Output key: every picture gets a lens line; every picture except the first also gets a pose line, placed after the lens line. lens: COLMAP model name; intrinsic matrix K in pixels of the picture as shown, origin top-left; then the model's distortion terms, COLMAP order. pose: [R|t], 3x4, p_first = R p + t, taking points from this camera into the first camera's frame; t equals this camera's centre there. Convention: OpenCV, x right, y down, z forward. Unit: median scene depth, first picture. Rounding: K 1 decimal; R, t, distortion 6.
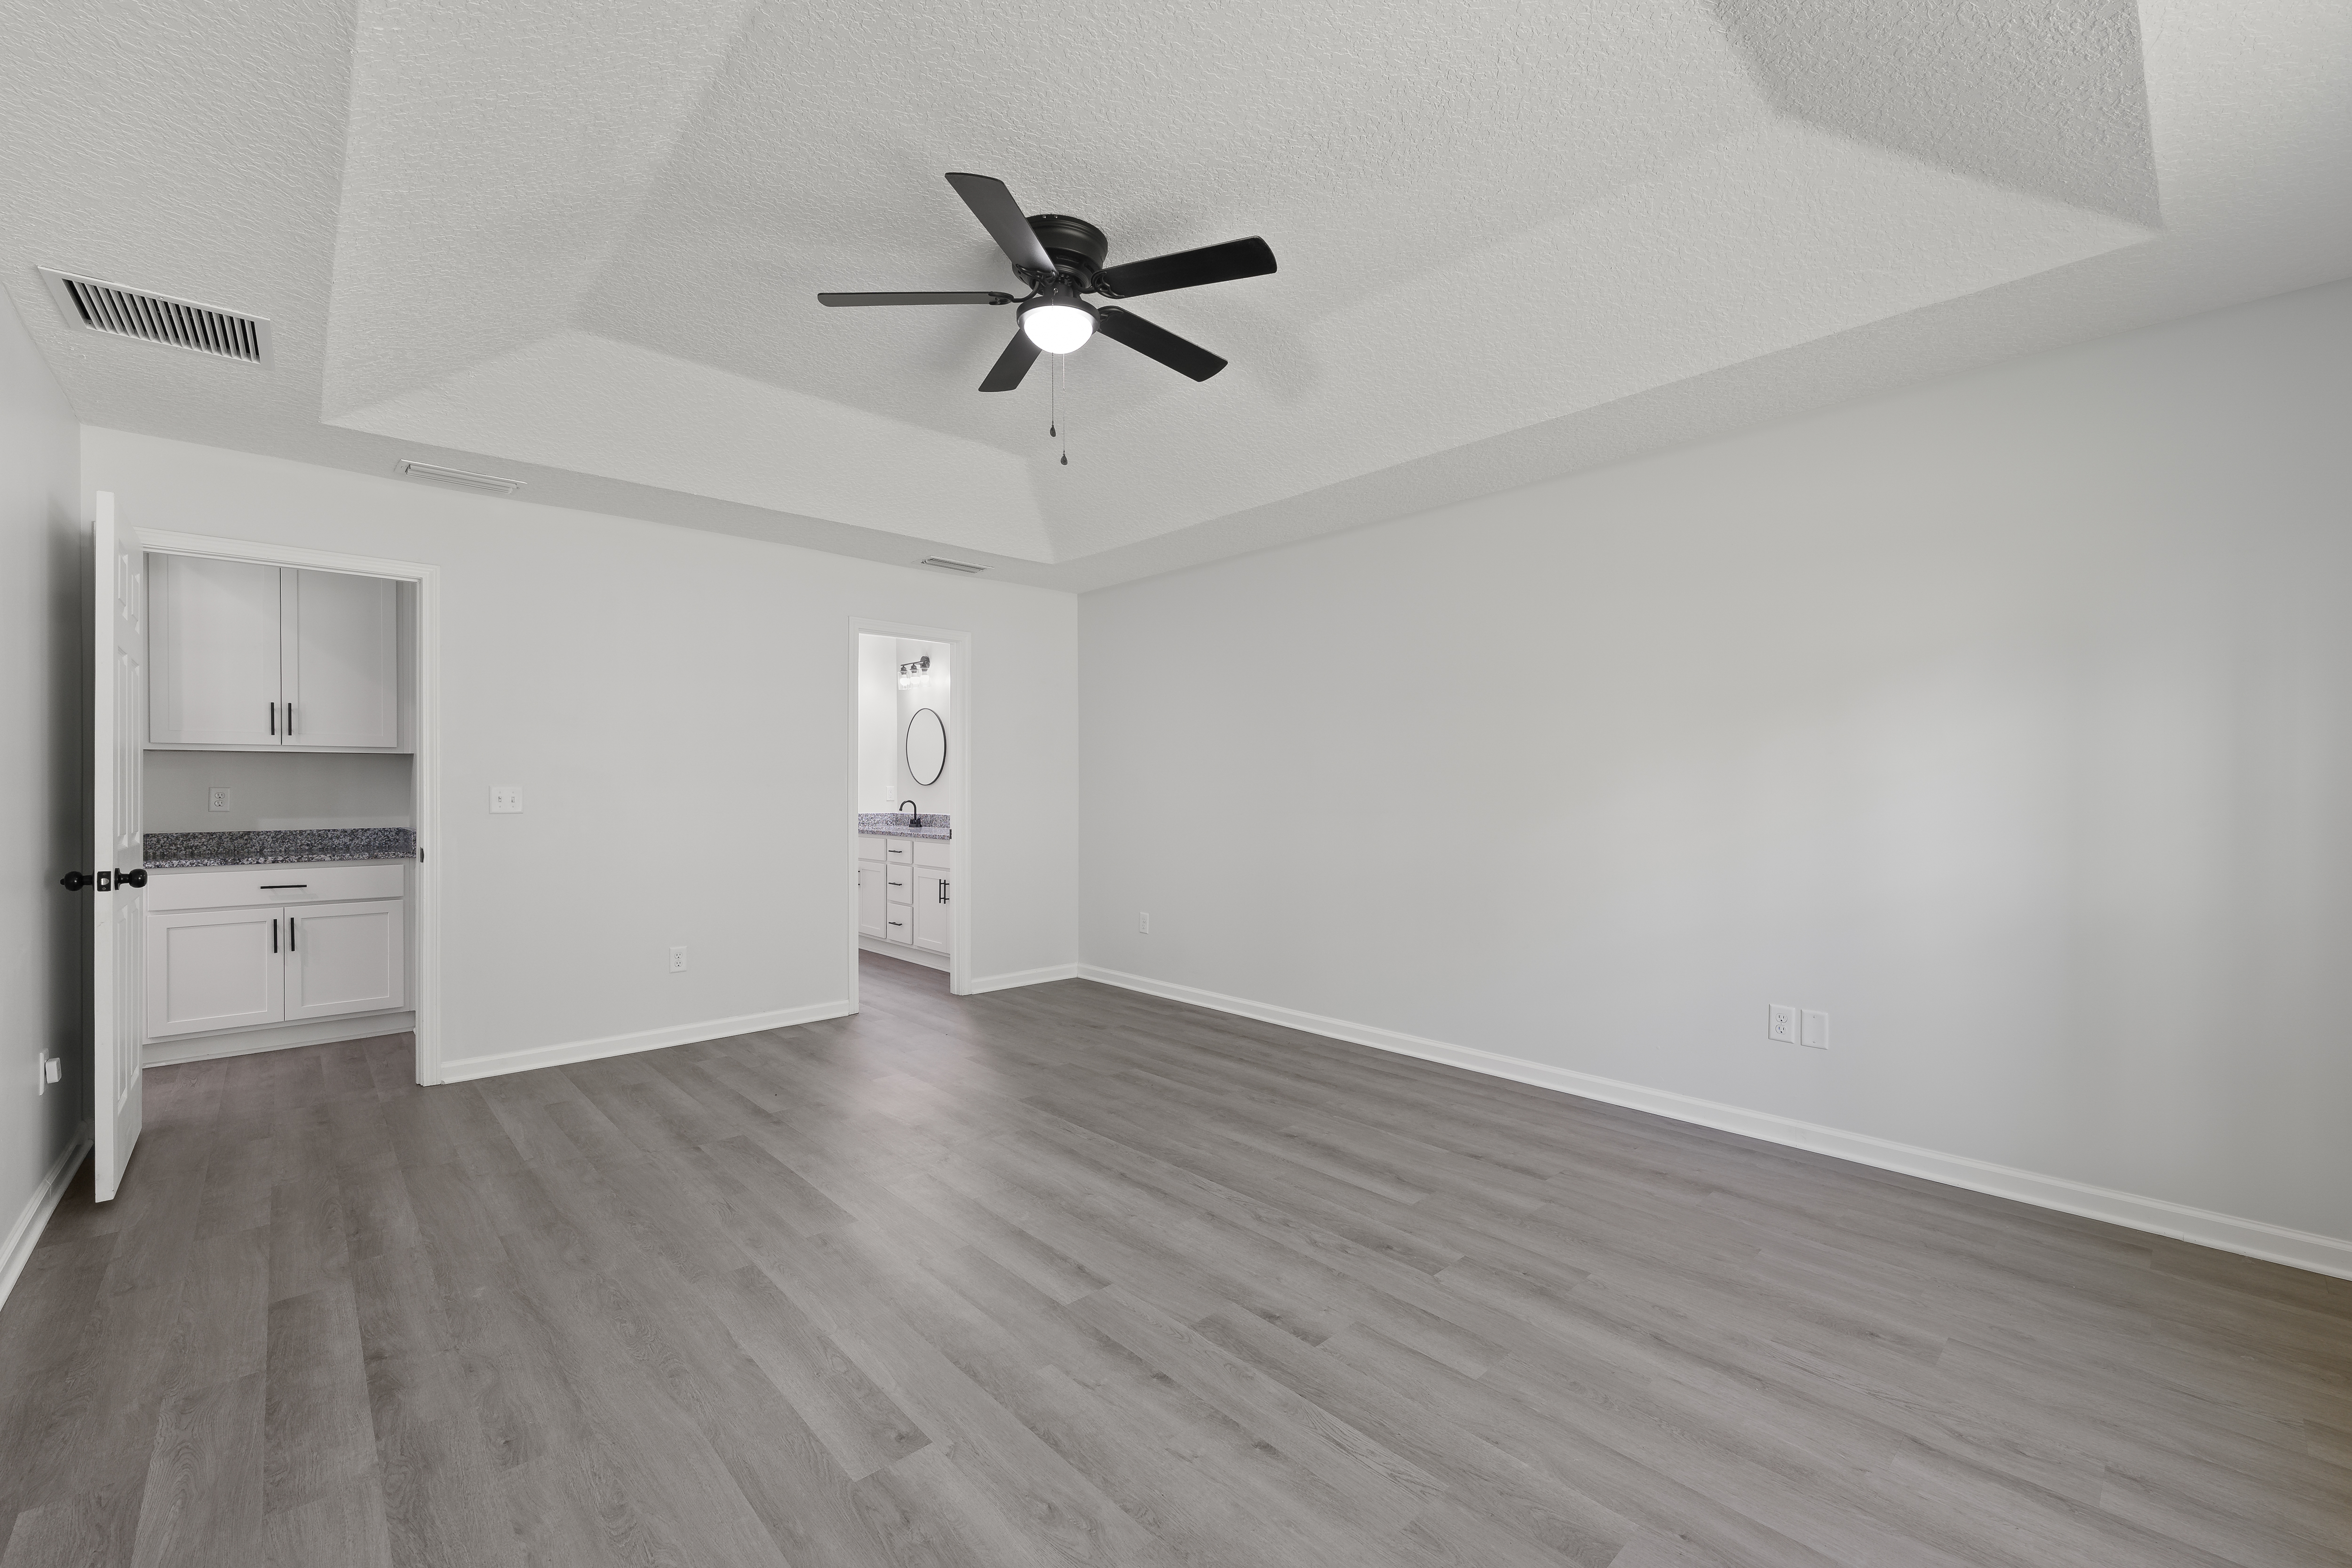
lens RADIAL K [[959.6, 0, 1176.0], [0, 959.6, 784.0], [0, 0, 1]] dist [0.000470, 0.000059]
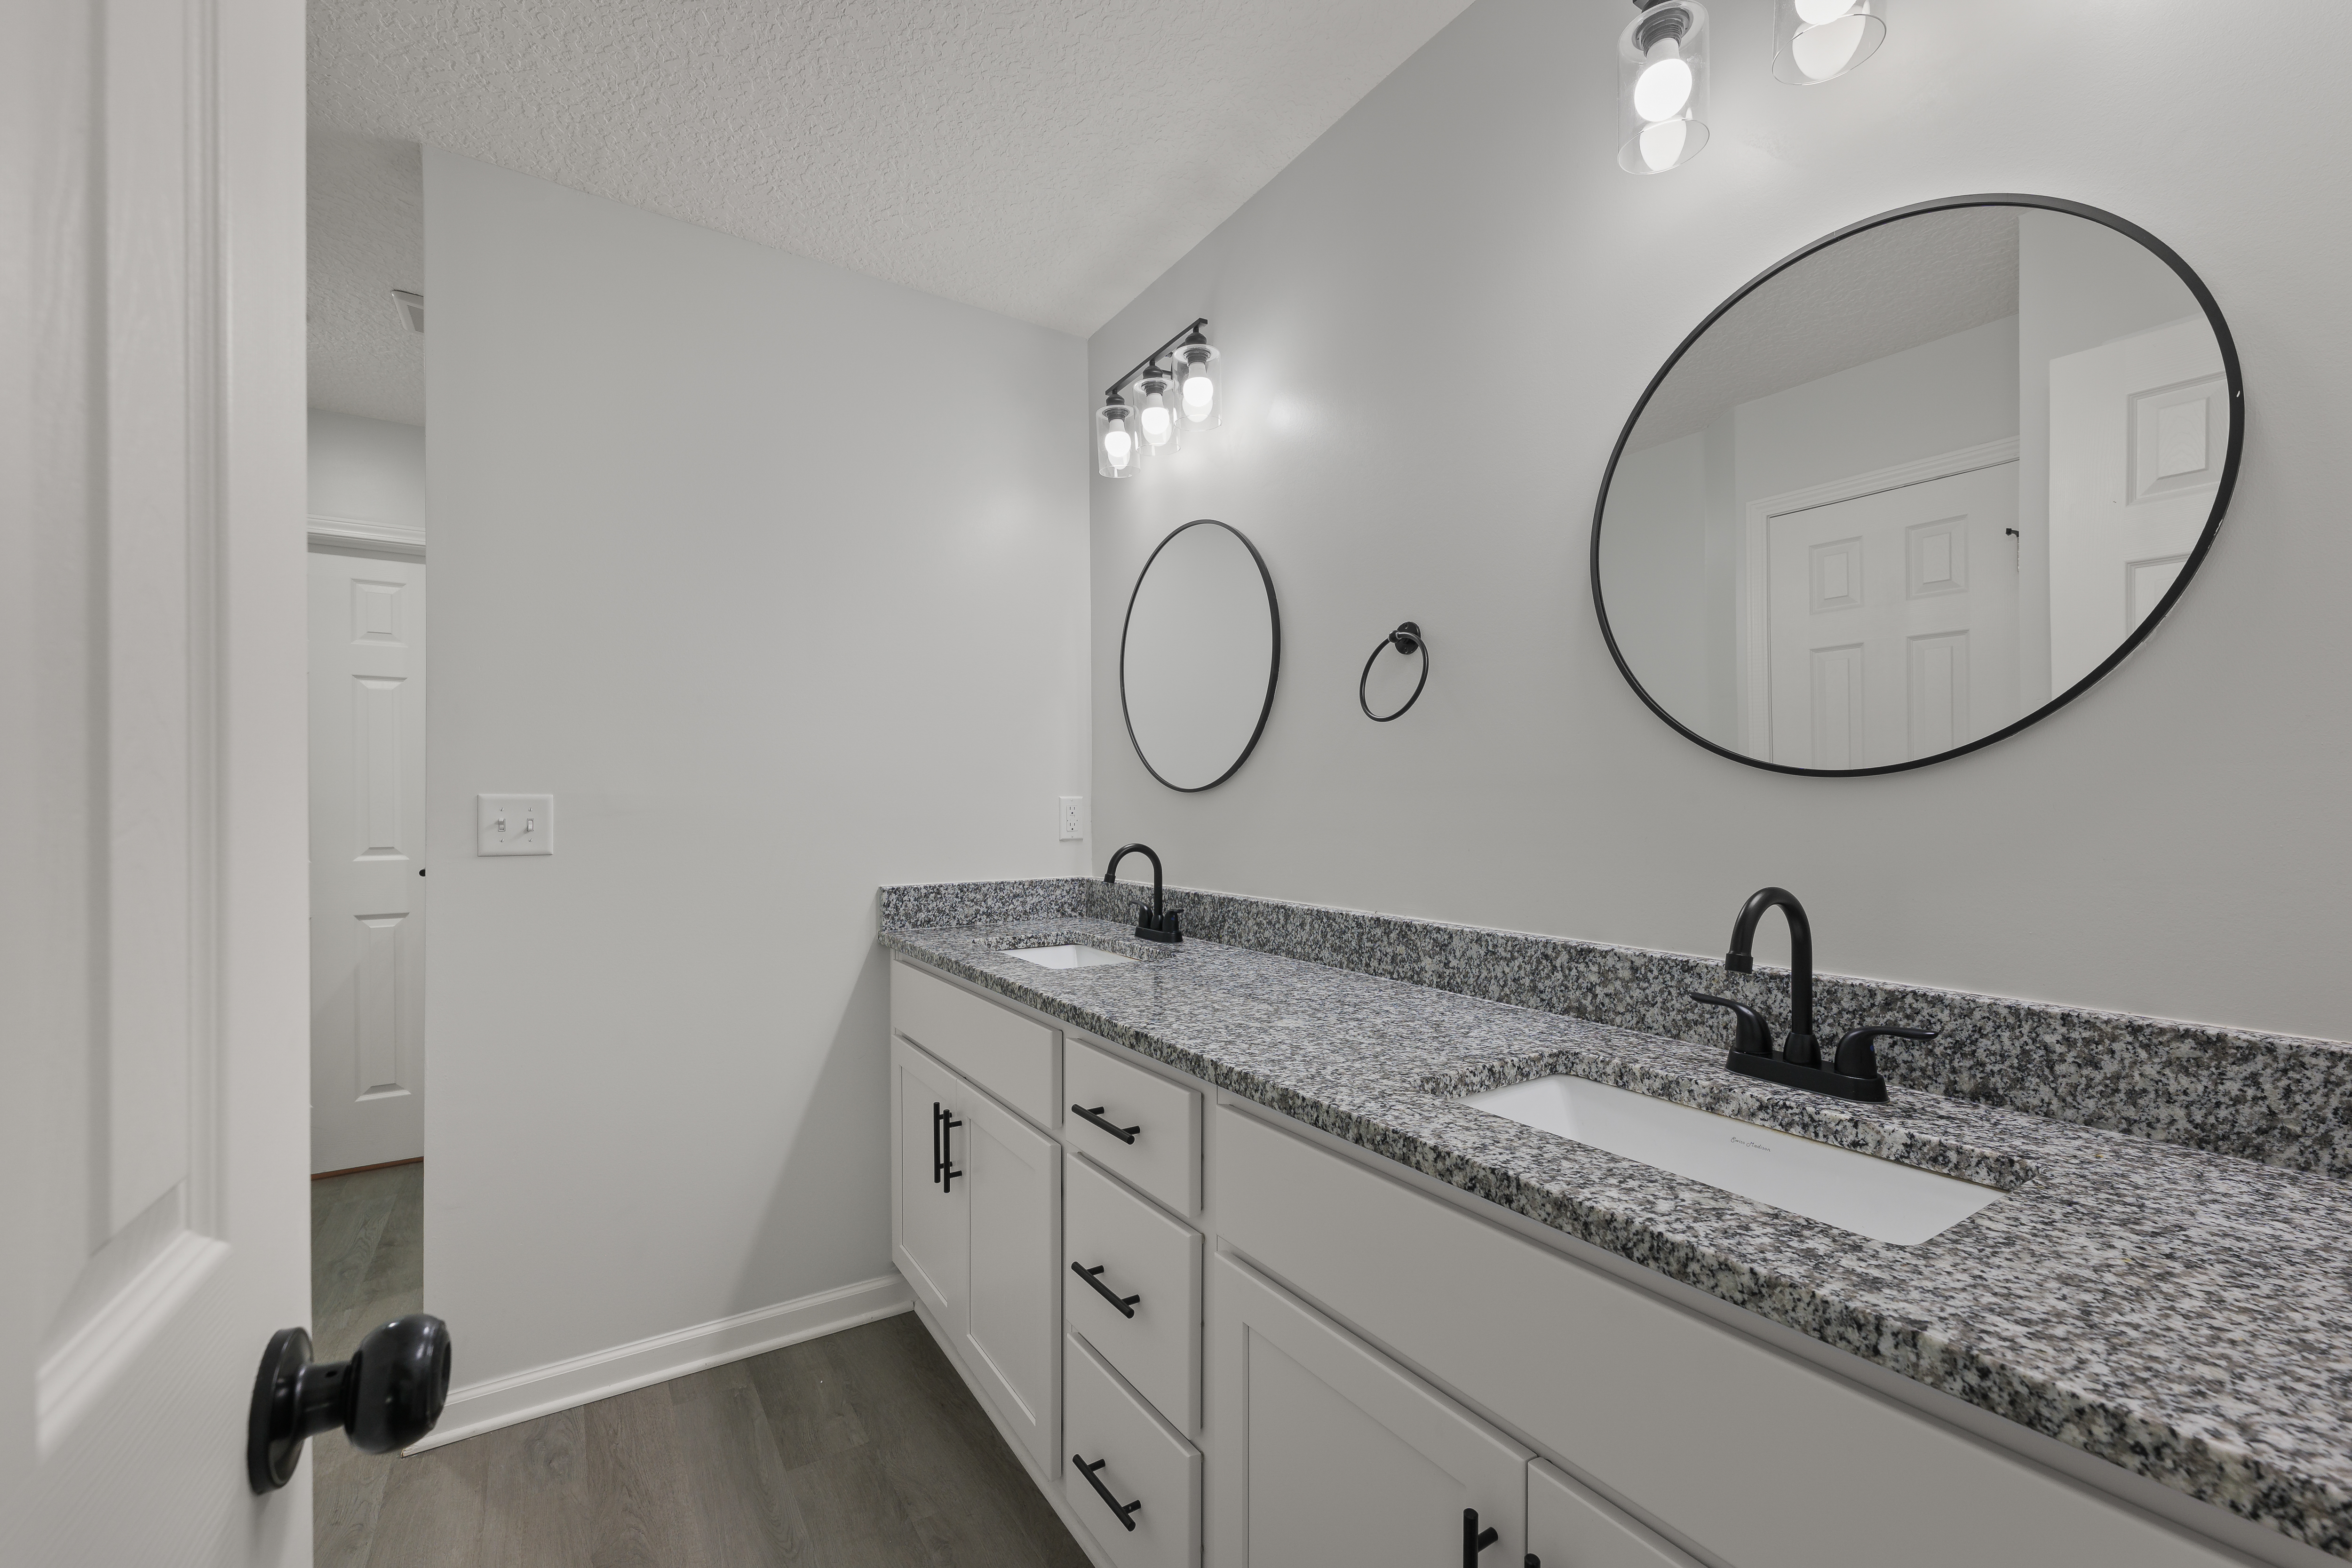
lens RADIAL K [[959.6, 0, 1176.0], [0, 959.6, 784.0], [0, 0, 1]] dist [0.000470, 0.000059]
pose [[0.982496, -0.013740, -0.185776, -0.211967], [0.010790, 0.999799, -0.016881, 0.003374], [0.185970, 0.014581, 0.982447, 0.713737]]
